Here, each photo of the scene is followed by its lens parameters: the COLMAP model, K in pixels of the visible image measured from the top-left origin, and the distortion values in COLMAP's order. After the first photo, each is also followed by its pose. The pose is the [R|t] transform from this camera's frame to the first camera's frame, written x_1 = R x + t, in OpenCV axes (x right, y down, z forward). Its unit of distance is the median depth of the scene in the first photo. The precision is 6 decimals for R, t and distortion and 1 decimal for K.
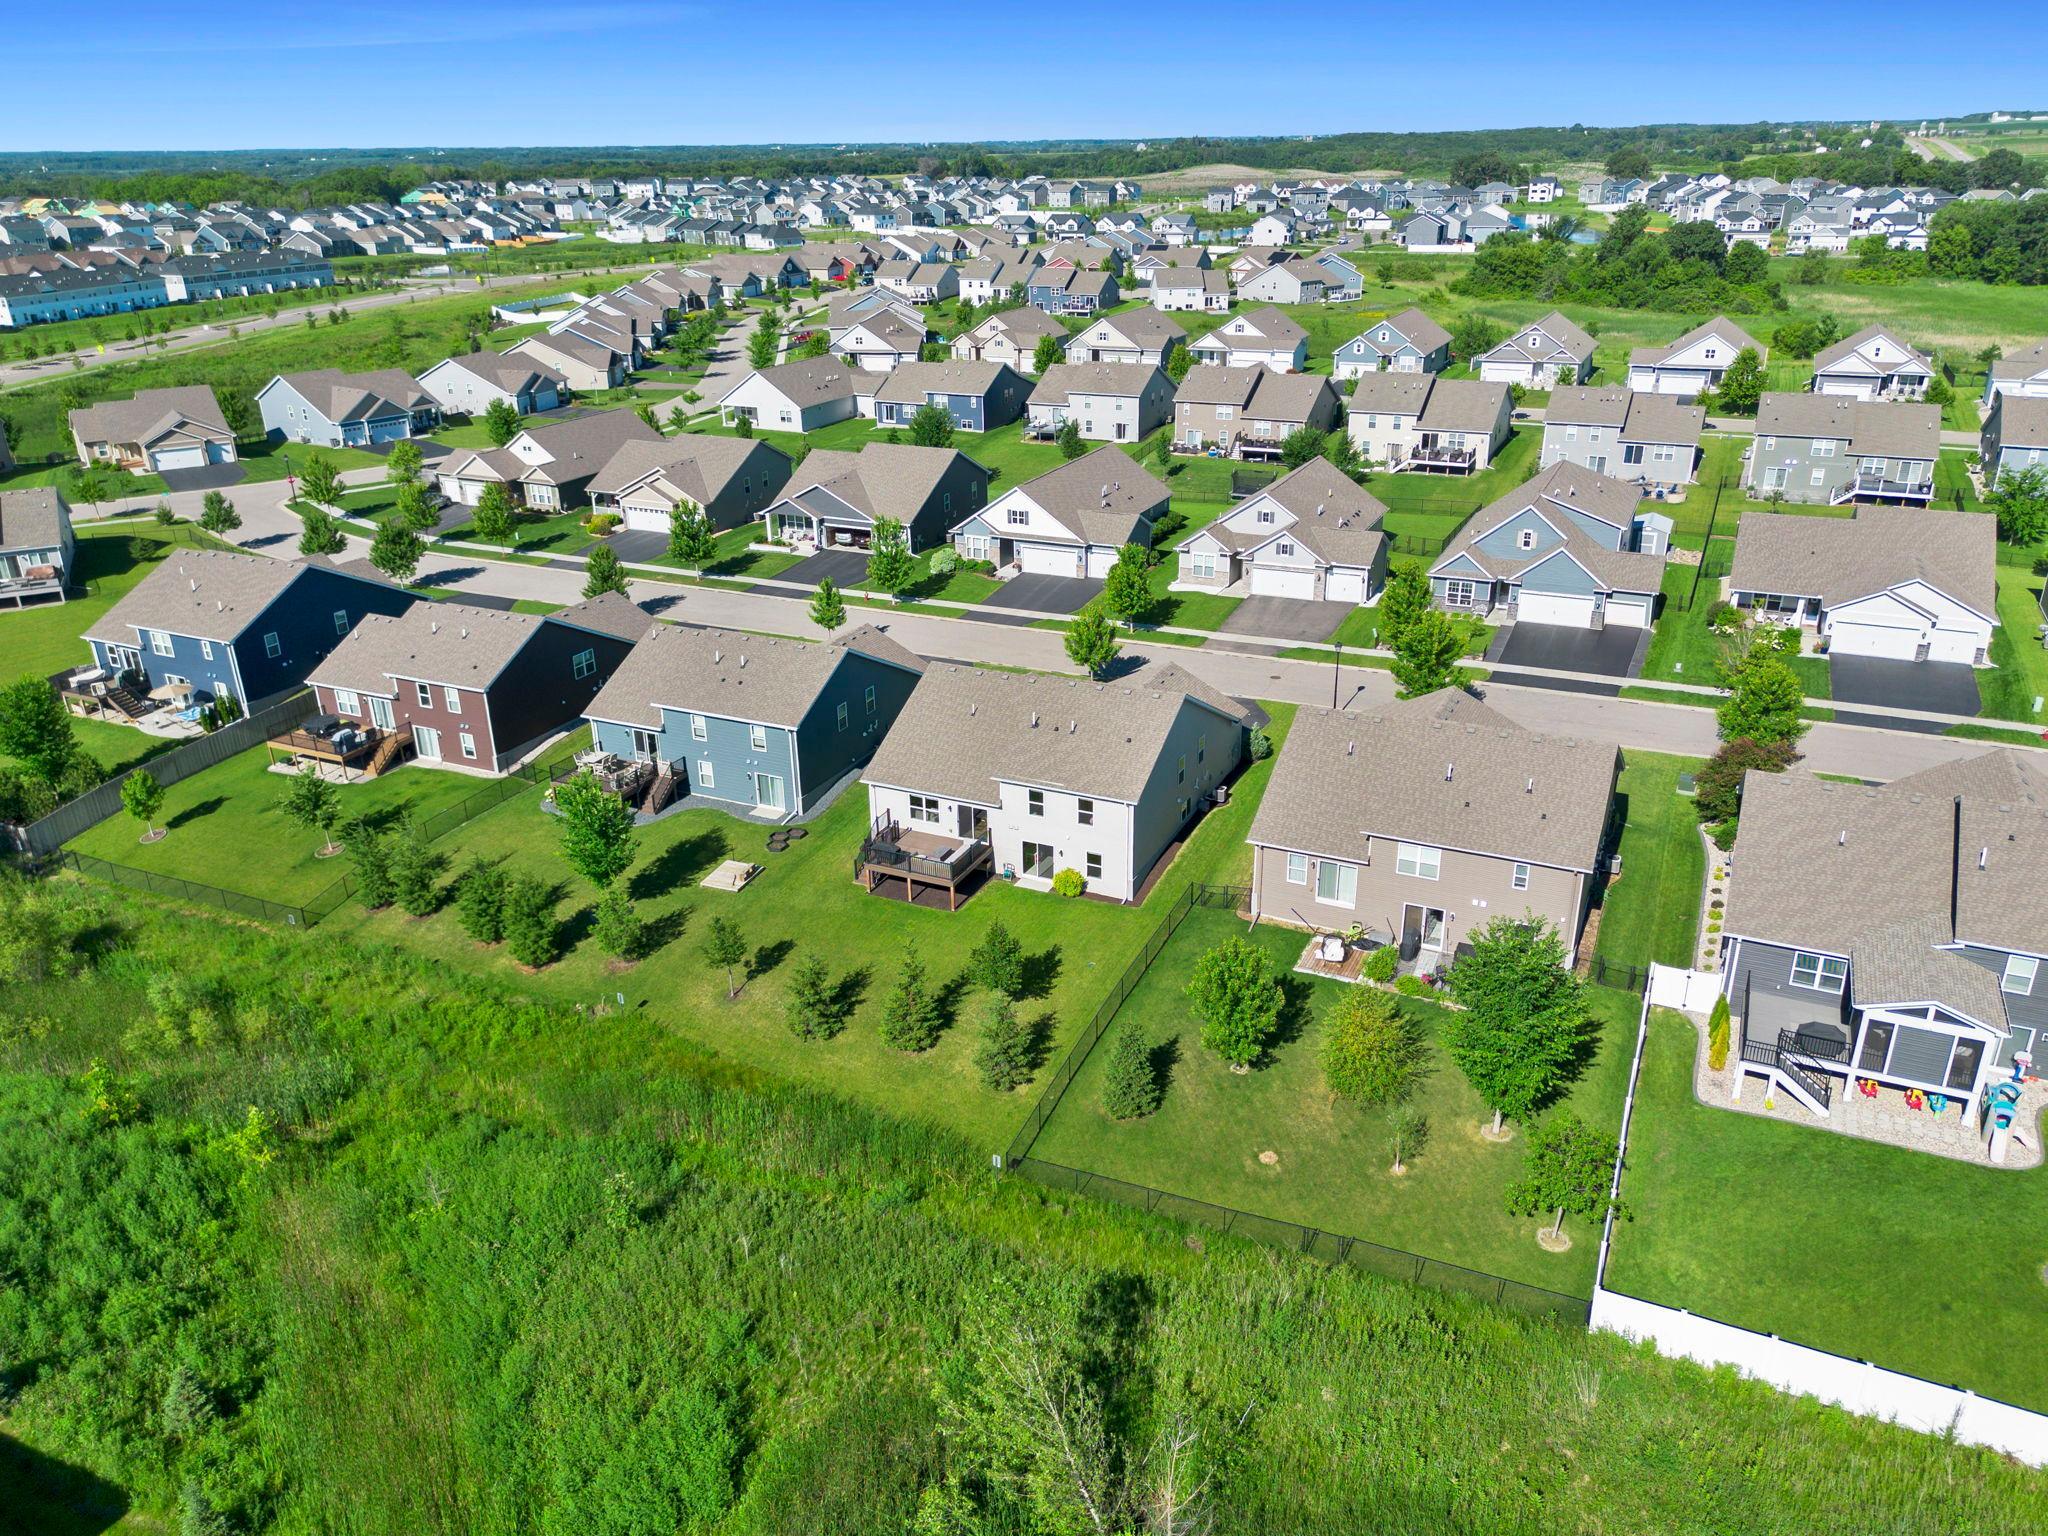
lens RADIAL K [[1486.9, 0, 1024.0], [0, 1486.9, 768.0], [0, 0, 1]] dist [0.068106, -0.061959]
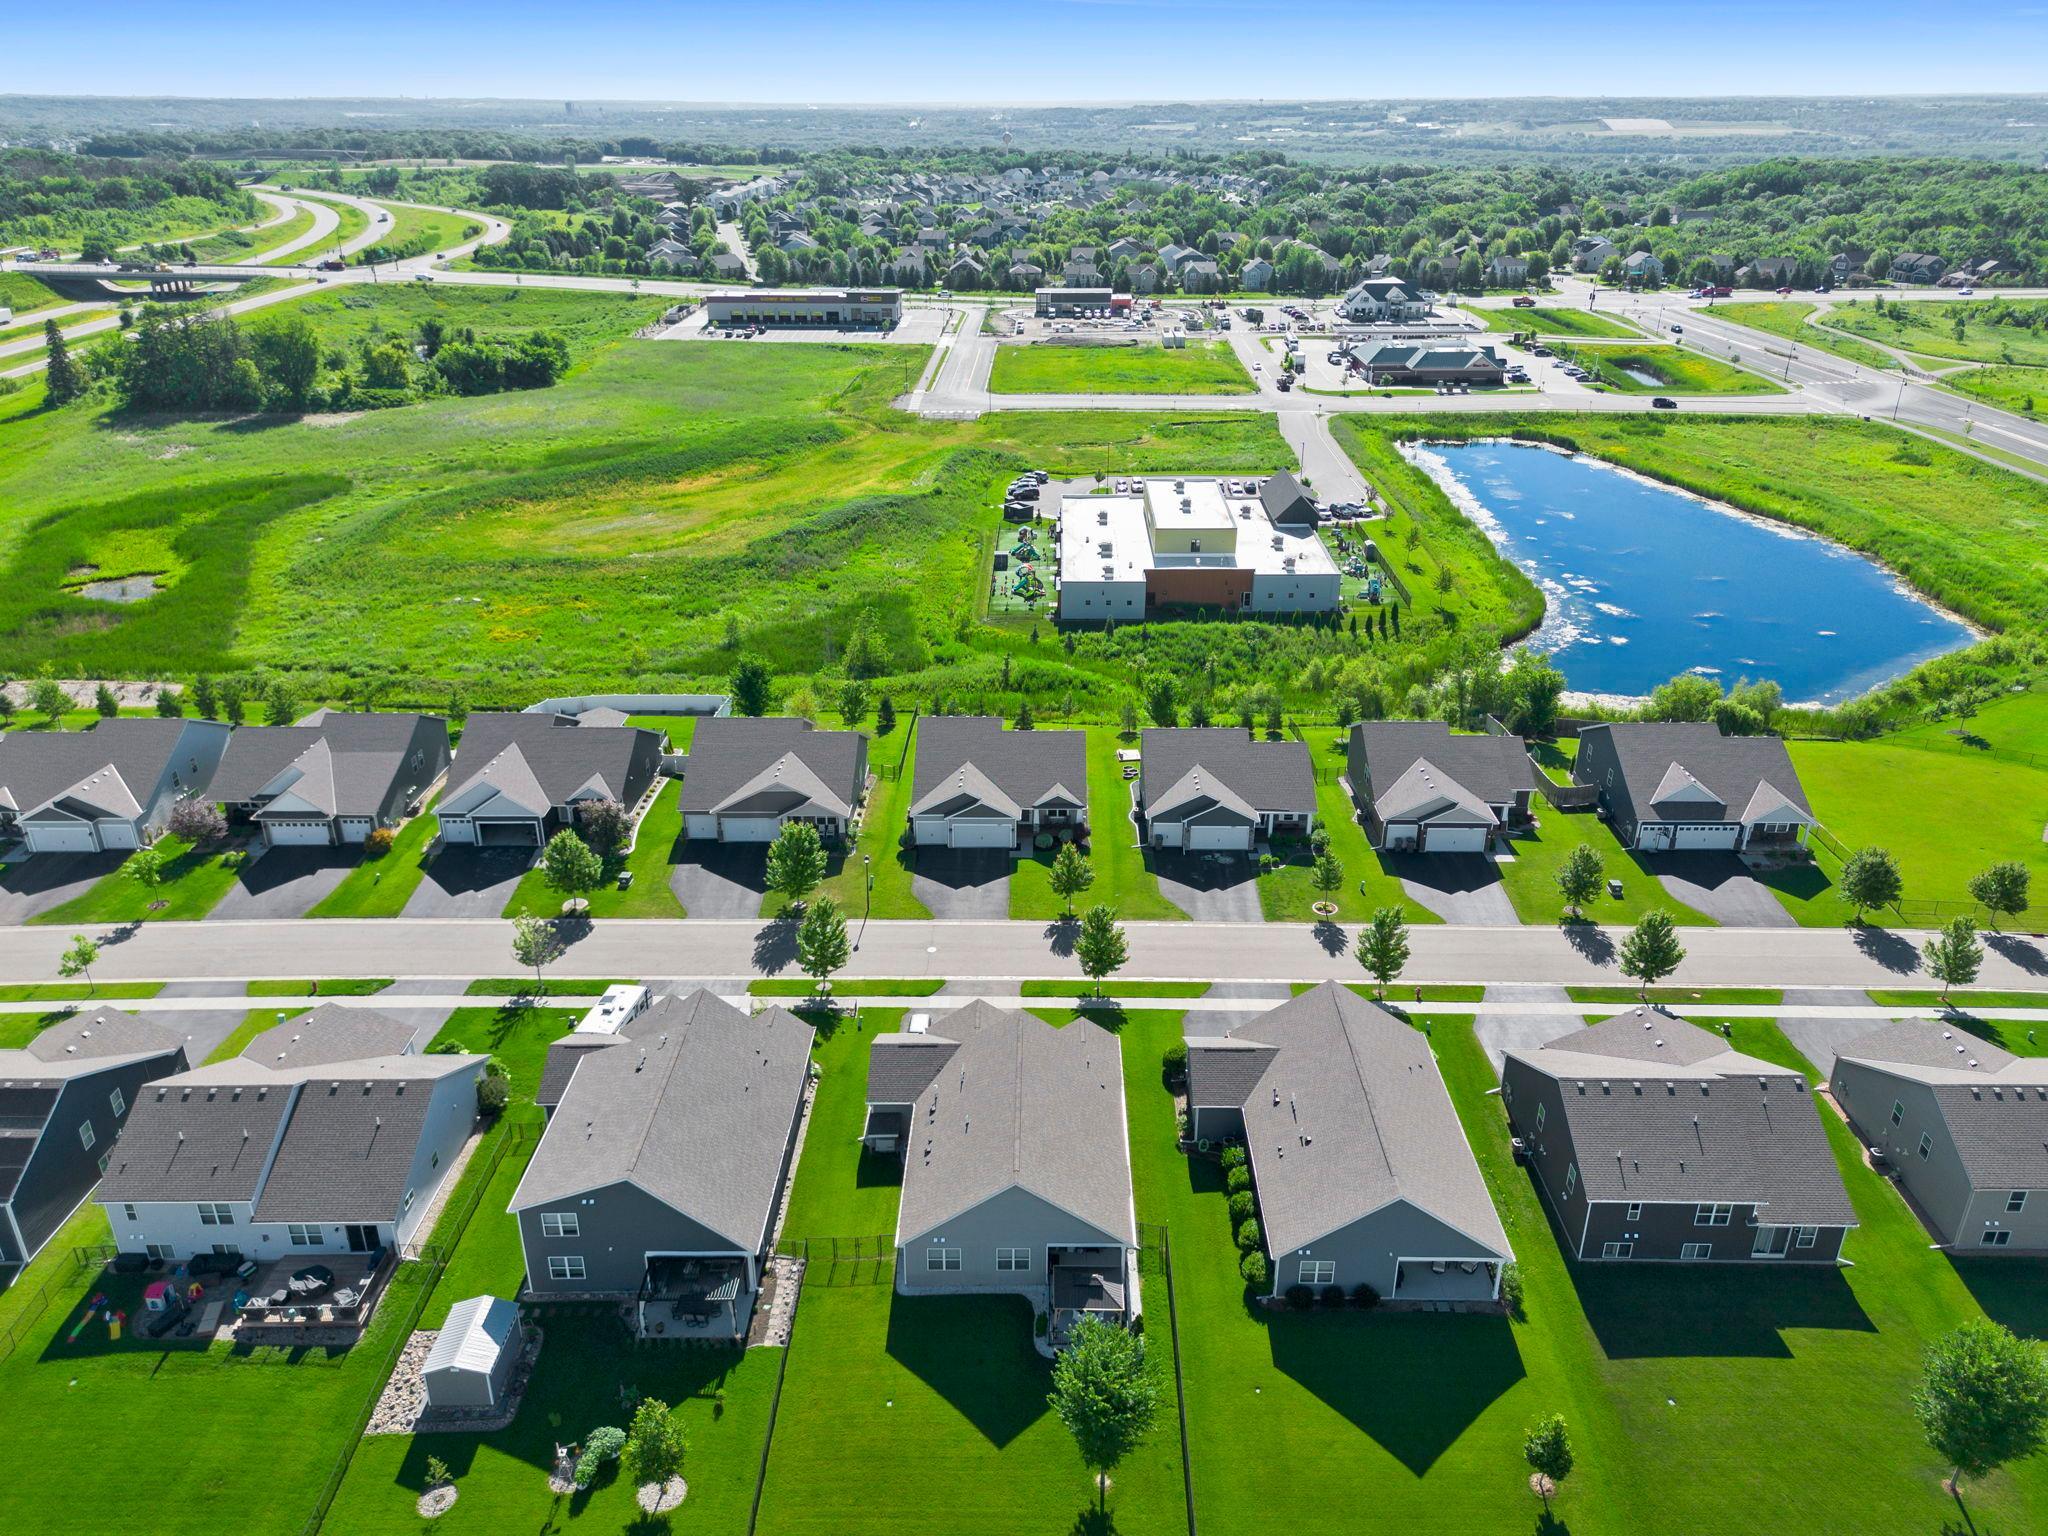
lens RADIAL K [[1485.4, 0, 1040.8], [0, 1485.4, 763.9], [0, 0, 1]] dist [0.069160, -0.069689]
pose [[-0.904967, 0.188481, -0.381456, 0.400725], [-0.150567, 0.696655, 0.701429, -0.775278], [0.397950, 0.692205, -0.602070, 1.296892]]
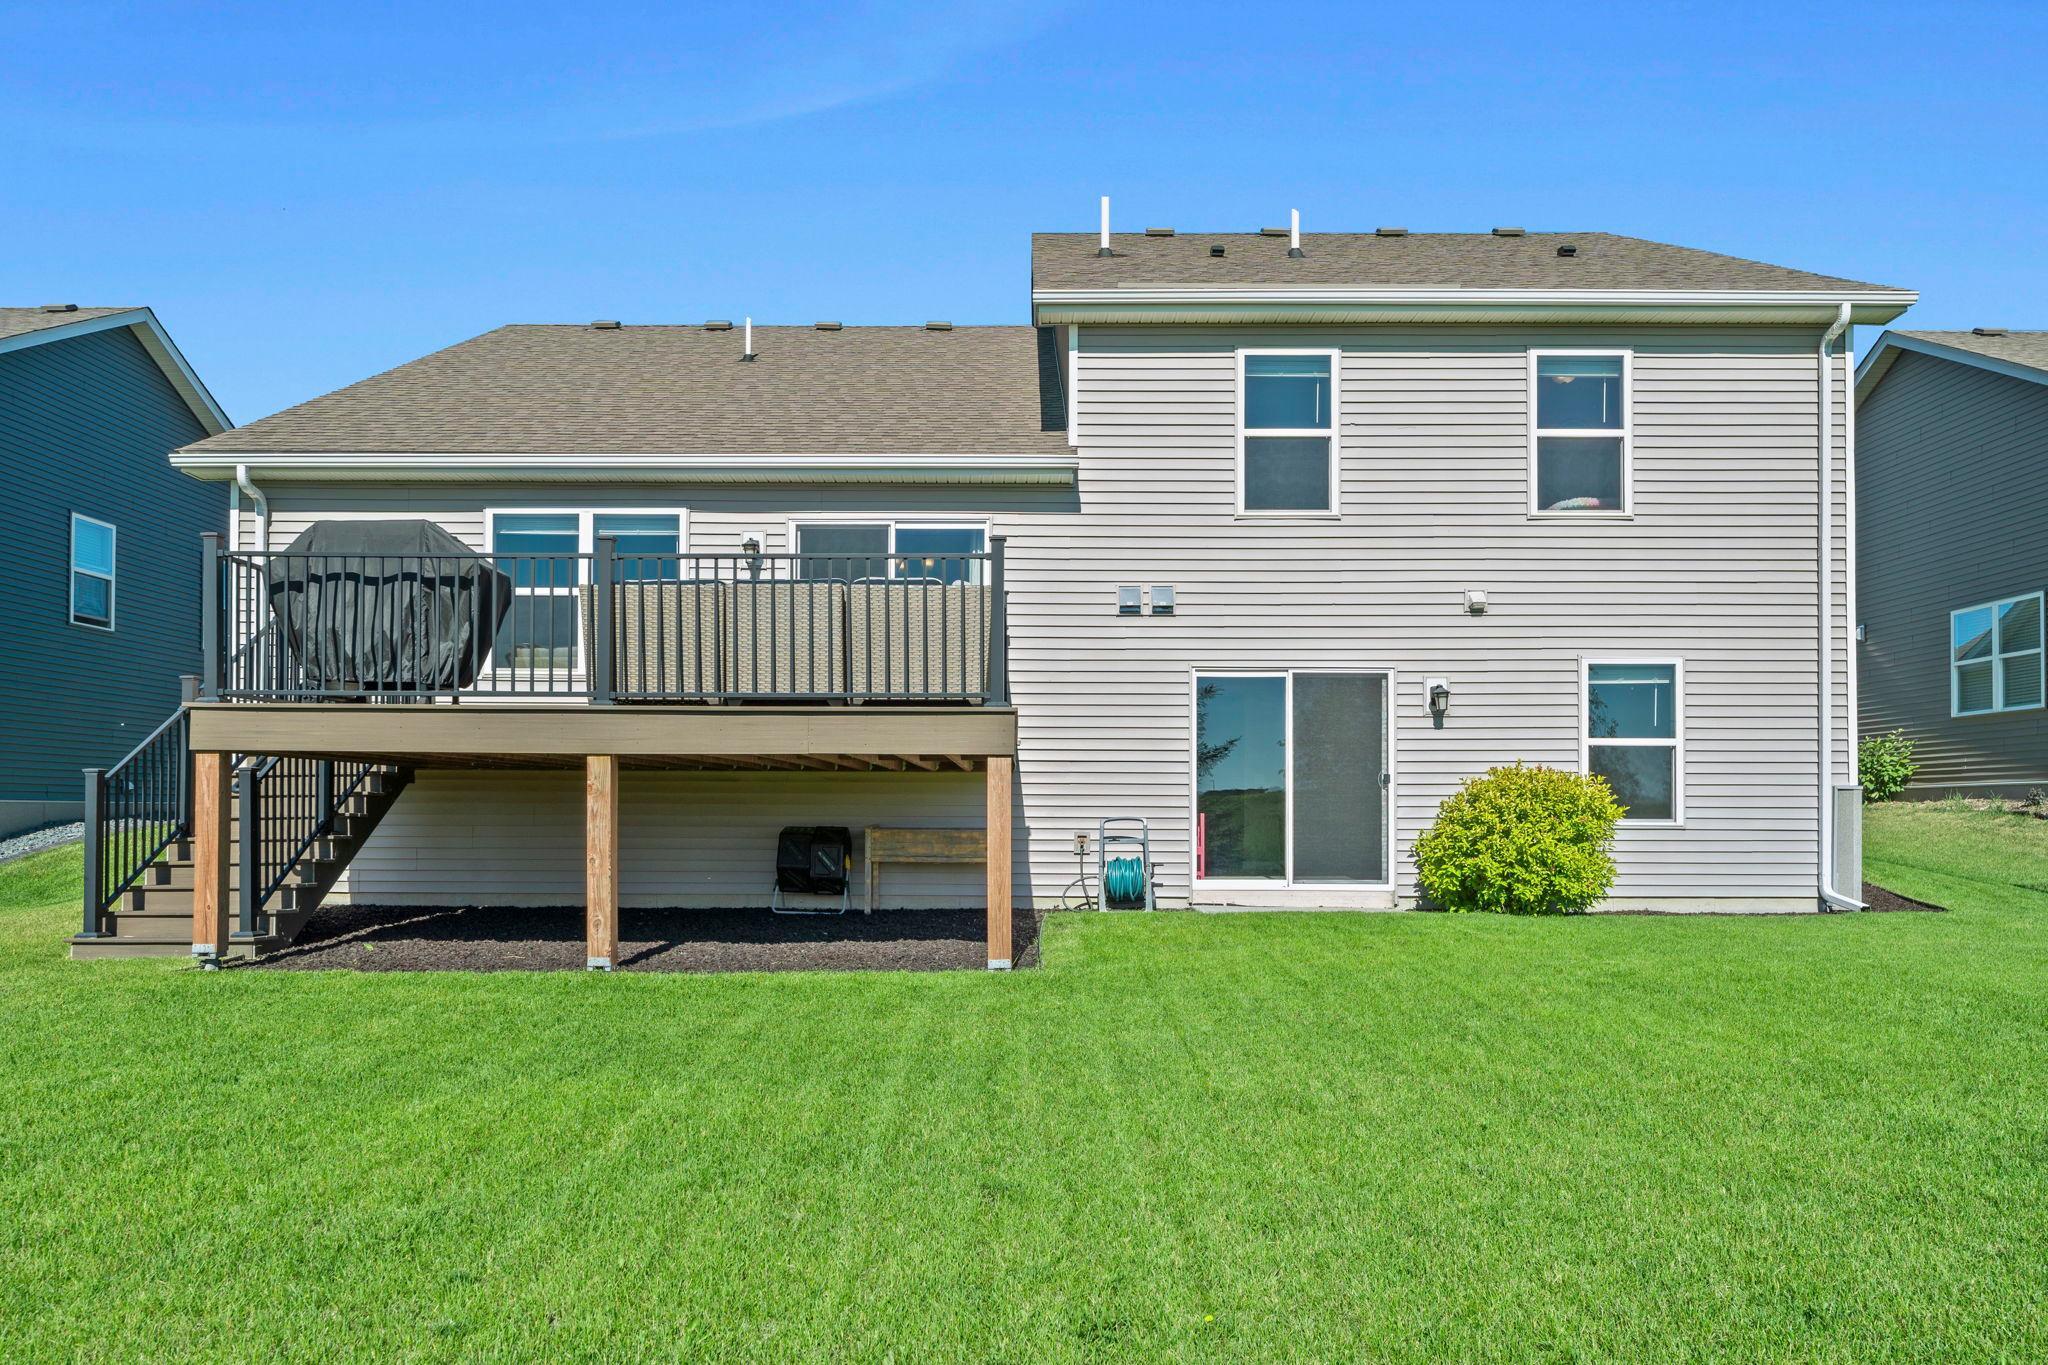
lens RADIAL K [[1451.4, 0, 1025.4], [0, 1451.4, 786.9], [0, 0, 1]] dist [-0.002622, 0.001435]
pose [[0.910372, 0.022218, 0.413193, -0.055503], [0.142138, 0.921005, -0.362693, 0.072432], [-0.388611, 0.388916, 0.835300, 0.507459]]
